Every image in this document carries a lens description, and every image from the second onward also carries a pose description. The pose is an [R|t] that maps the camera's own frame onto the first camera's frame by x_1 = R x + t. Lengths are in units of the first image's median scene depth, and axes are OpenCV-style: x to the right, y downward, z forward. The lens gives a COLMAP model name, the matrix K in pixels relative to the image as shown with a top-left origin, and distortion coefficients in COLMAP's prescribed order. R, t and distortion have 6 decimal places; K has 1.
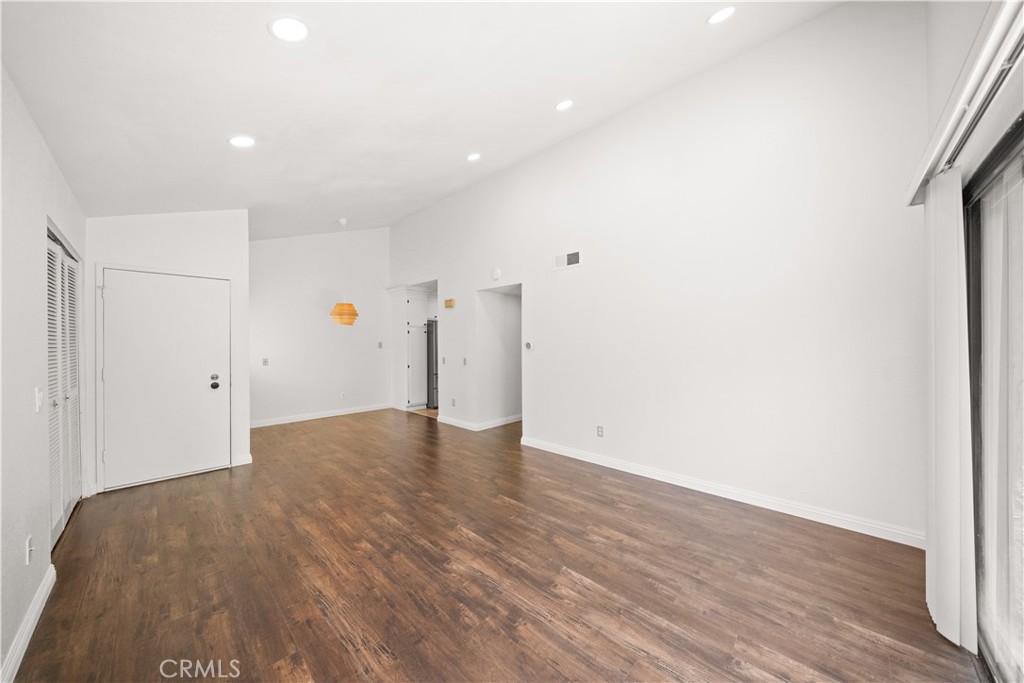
lens RADIAL K [[352.0, 0, 493.4], [0, 352.0, 343.7], [0, 0, 1]] dist [-0.000272, -0.000437]
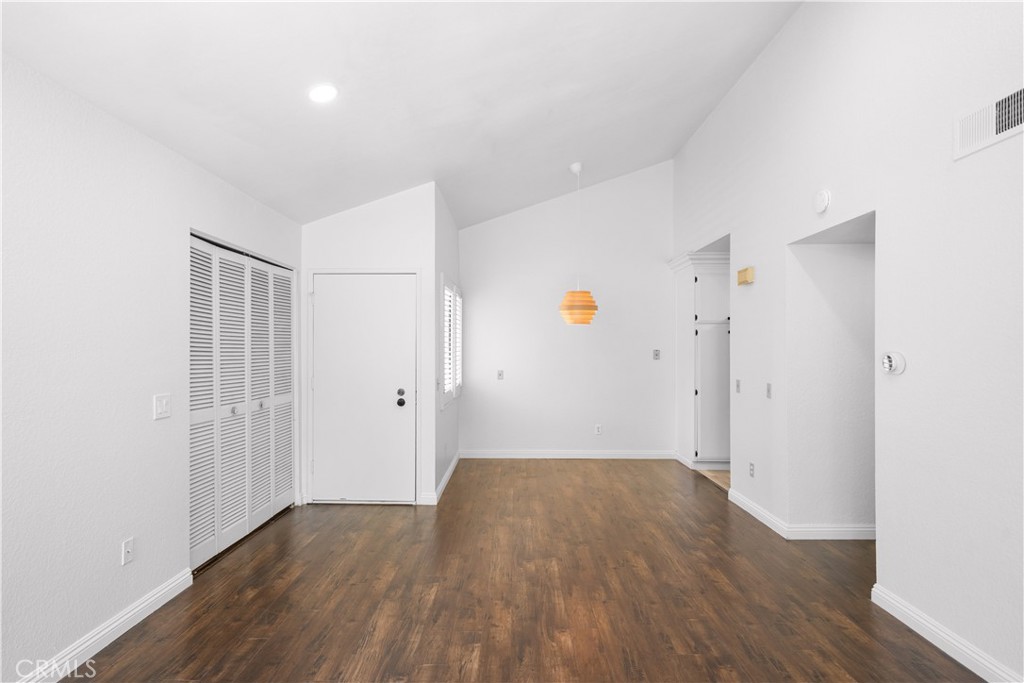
lens RADIAL K [[517.7, 0, 504.3], [0, 517.7, 345.9], [0, 0, 1]] dist [0.001662, -0.000811]
pose [[0.701779, -0.000161, -0.712395, 0.241524], [-0.005488, 0.999969, -0.005633, -0.007976], [0.712374, 0.007863, 0.701756, 0.306846]]
